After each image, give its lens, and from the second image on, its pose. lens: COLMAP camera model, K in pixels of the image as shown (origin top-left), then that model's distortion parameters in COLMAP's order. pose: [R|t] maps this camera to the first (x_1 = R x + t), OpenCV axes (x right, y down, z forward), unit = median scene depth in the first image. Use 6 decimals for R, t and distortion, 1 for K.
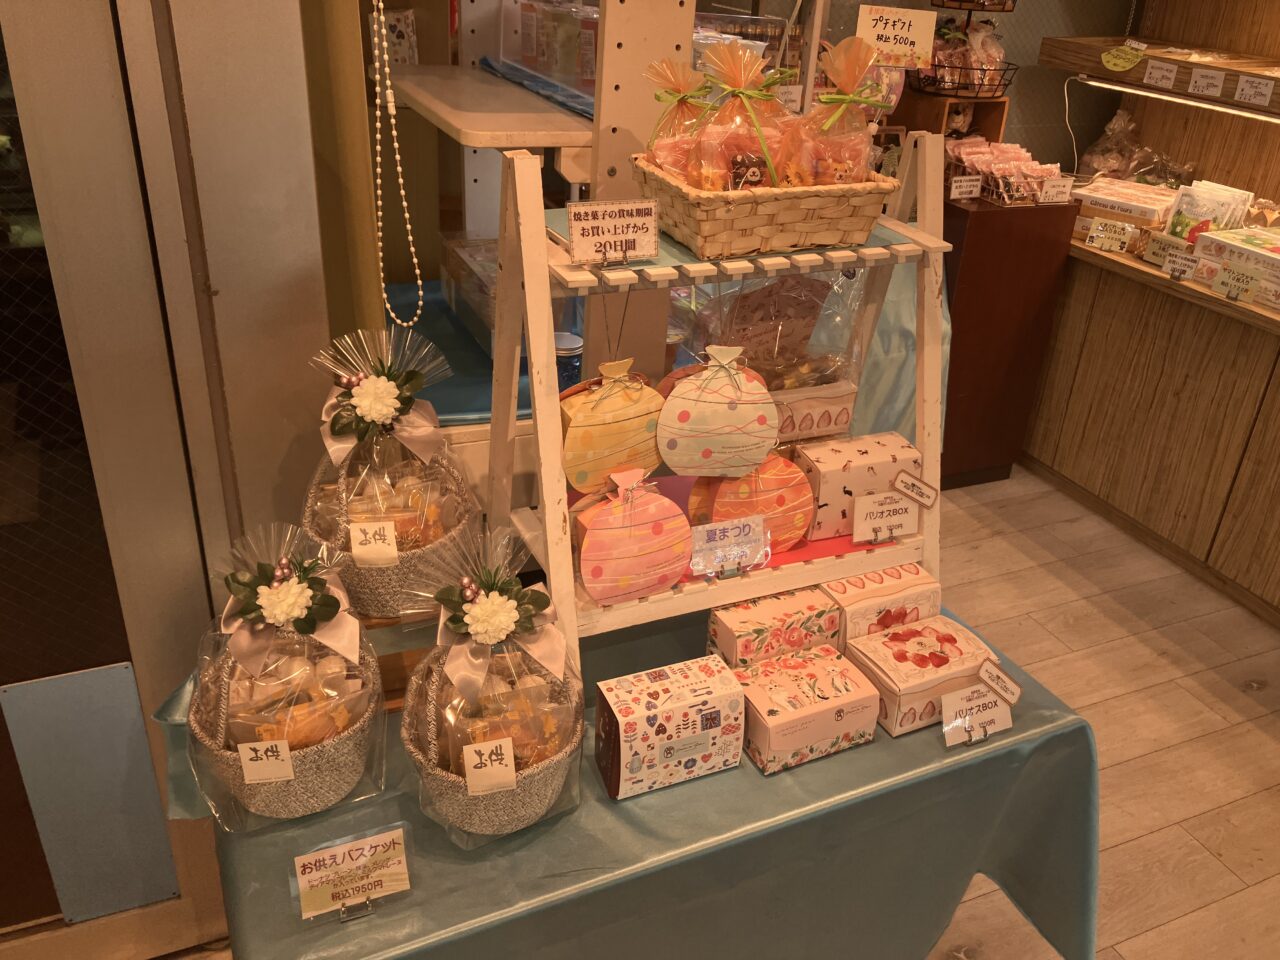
lens RADIAL K [[1053.9, 0, 638.9], [0, 1053.9, 453.0], [0, 0, 1]] dist [-0.003750, -0.001877]
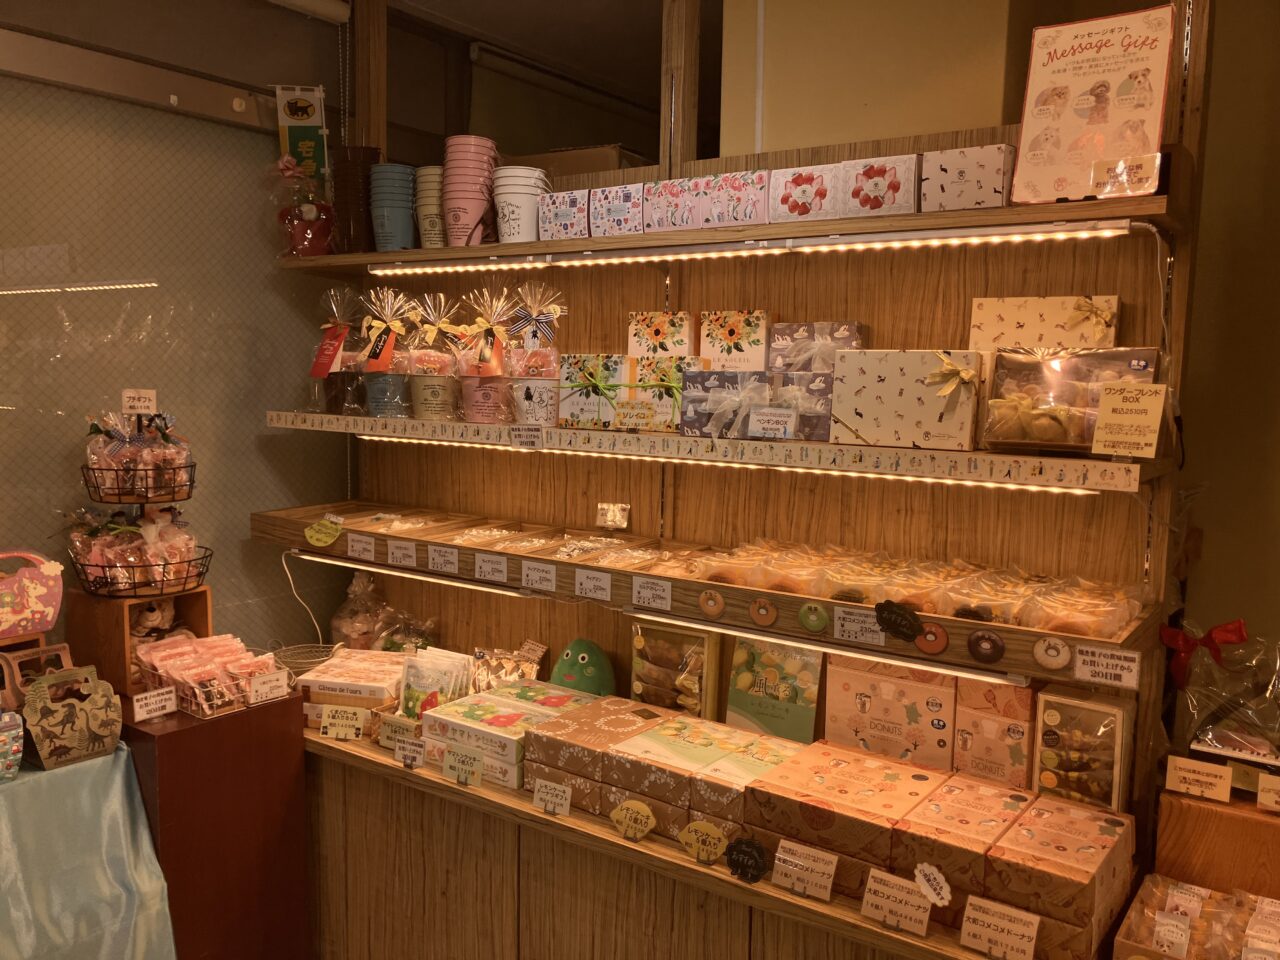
lens RADIAL K [[1053.9, 0, 638.9], [0, 1053.9, 453.0], [0, 0, 1]] dist [-0.003750, -0.001877]
pose [[0.850954, -0.072334, 0.520235, 0.216299], [0.256532, 0.921537, -0.291480, -0.094314], [-0.458332, 0.381493, 0.802742, 0.085537]]
